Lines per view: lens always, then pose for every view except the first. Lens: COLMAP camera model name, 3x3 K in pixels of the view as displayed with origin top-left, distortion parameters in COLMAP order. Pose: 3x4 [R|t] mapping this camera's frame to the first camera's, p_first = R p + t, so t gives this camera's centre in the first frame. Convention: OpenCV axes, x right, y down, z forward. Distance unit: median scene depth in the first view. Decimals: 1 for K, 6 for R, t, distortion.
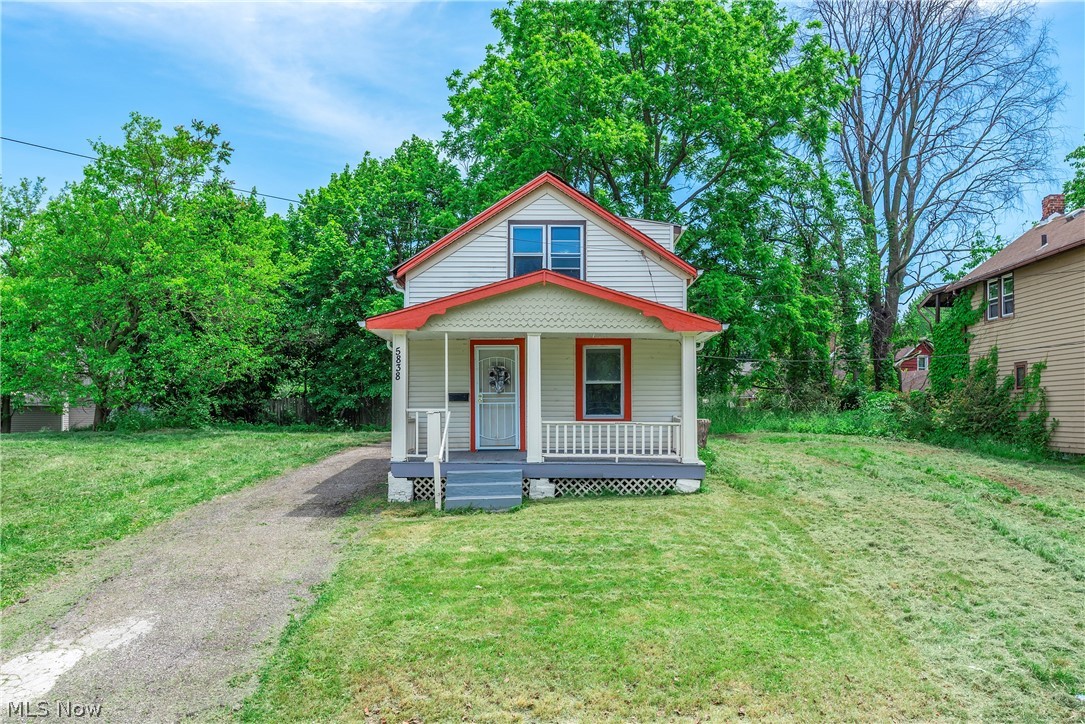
lens RADIAL K [[886.8, 0, 544.7], [0, 886.8, 376.3], [0, 0, 1]] dist [0.016318, 0.000658]
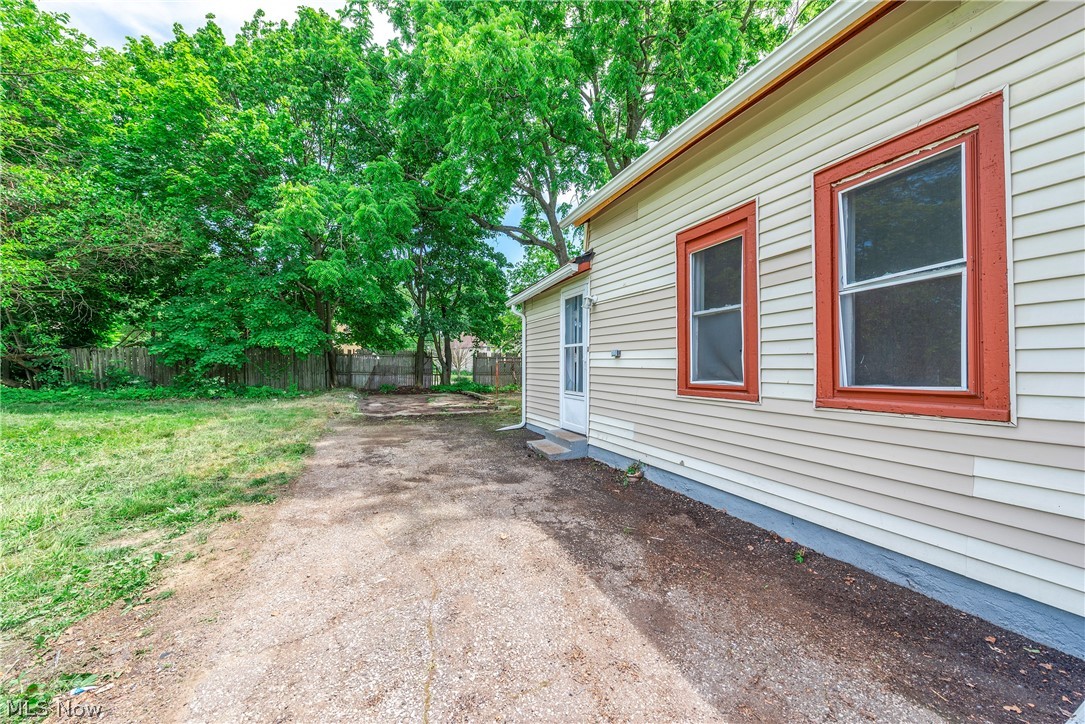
lens RADIAL K [[431.0, 0, 538.7], [0, 431.0, 365.8], [0, 0, 1]] dist [0.018613, -0.006813]
pose [[0.922033, 0.004975, 0.387078, -0.310781], [-0.020532, 0.999138, 0.036066, 0.049500], [-0.386565, -0.041202, 0.921341, 1.455671]]
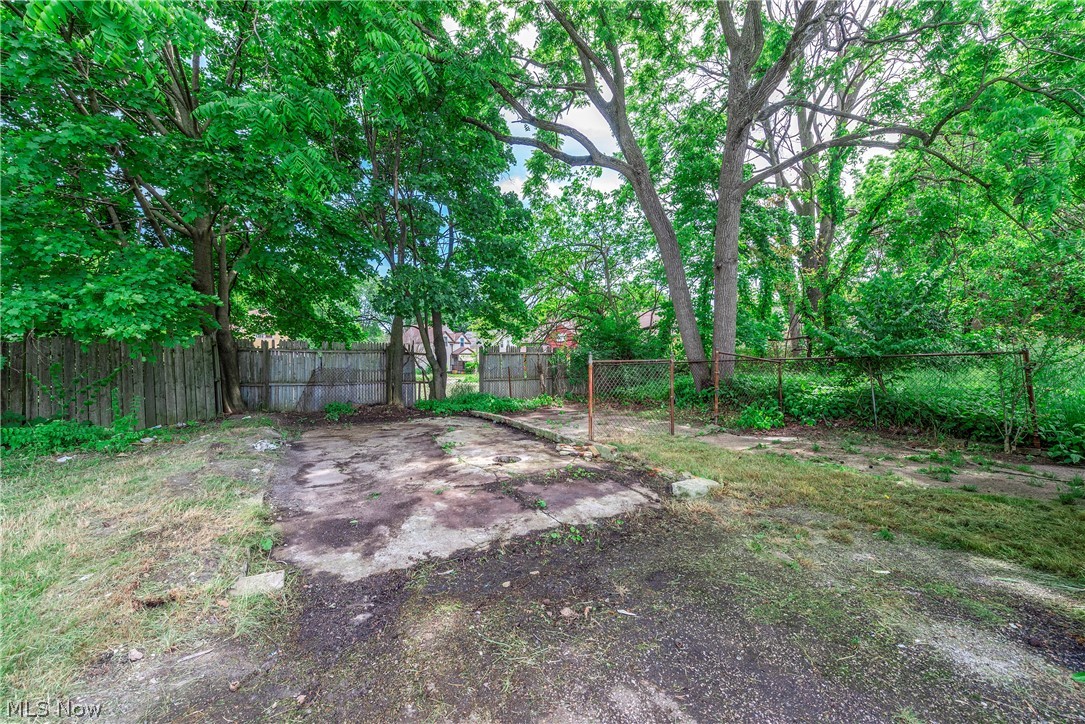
lens RADIAL K [[431.0, 0, 538.7], [0, 431.0, 365.8], [0, 0, 1]] dist [0.018613, -0.006813]
pose [[0.863434, -0.007507, 0.504406, -0.304895], [-0.017060, 0.998883, 0.044069, 0.059596], [-0.504174, -0.046656, 0.862341, 1.931326]]
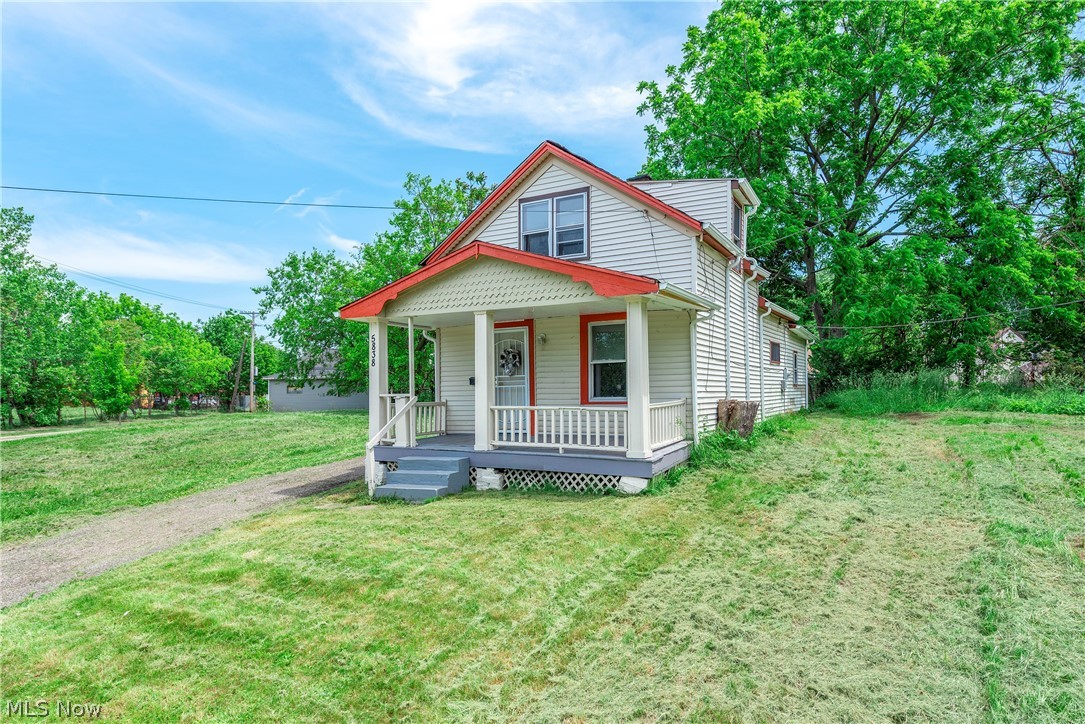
lens RADIAL K [[647.8, 0, 560.6], [0, 647.8, 379.4], [0, 0, 1]] dist [0.003599, 0.000685]
pose [[0.874312, -0.020136, -0.484946, 0.390669], [0.033470, 0.999262, 0.018851, 0.012327], [0.484209, -0.032713, 0.874341, 0.445253]]
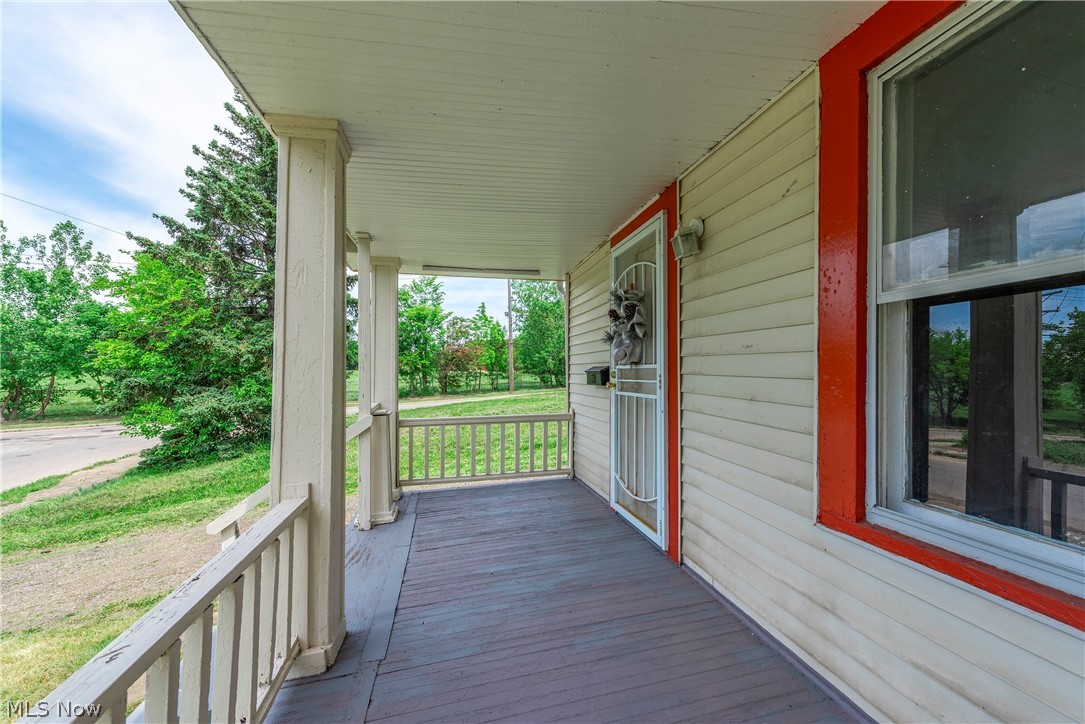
lens RADIAL K [[431.0, 0, 538.7], [0, 431.0, 365.8], [0, 0, 1]] dist [0.018613, -0.006813]
pose [[0.204896, -0.005633, -0.978768, 0.123496], [0.051809, 0.998644, 0.005098, 0.017805], [0.977412, -0.051754, 0.204910, 1.044517]]
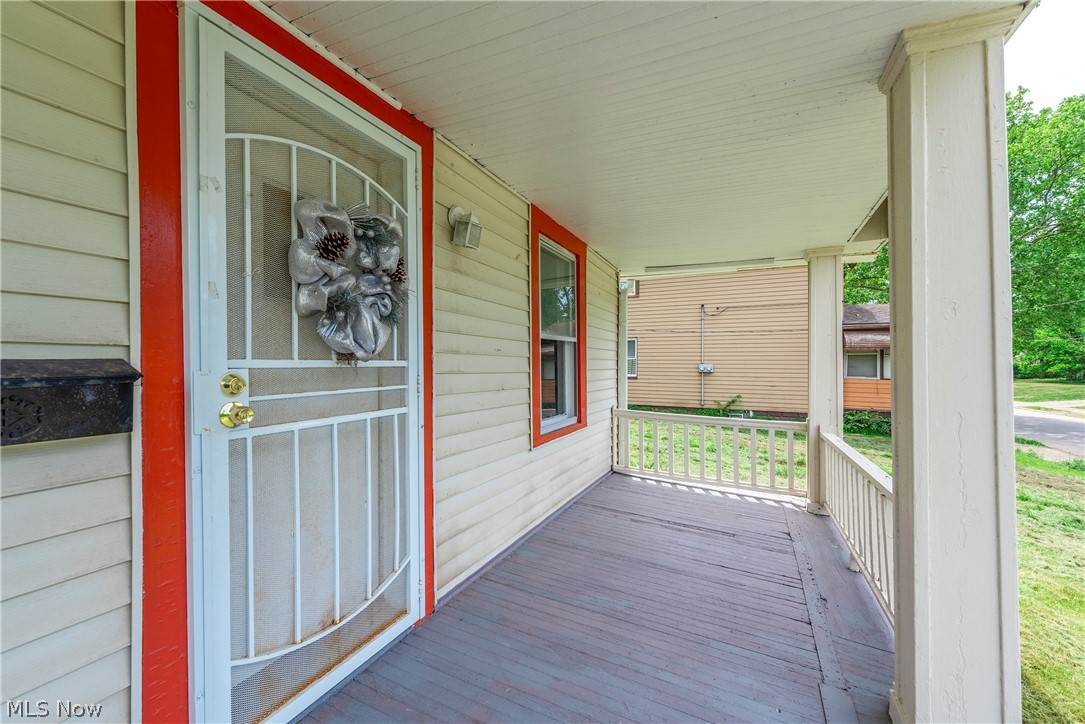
lens RADIAL K [[431.0, 0, 538.7], [0, 431.0, 365.8], [0, 0, 1]] dist [0.018613, -0.006813]
pose [[0.438663, -0.001139, 0.898651, -0.128592], [-0.044019, 0.998772, 0.022753, 0.017623], [-0.897573, -0.049538, 0.438074, 1.043280]]
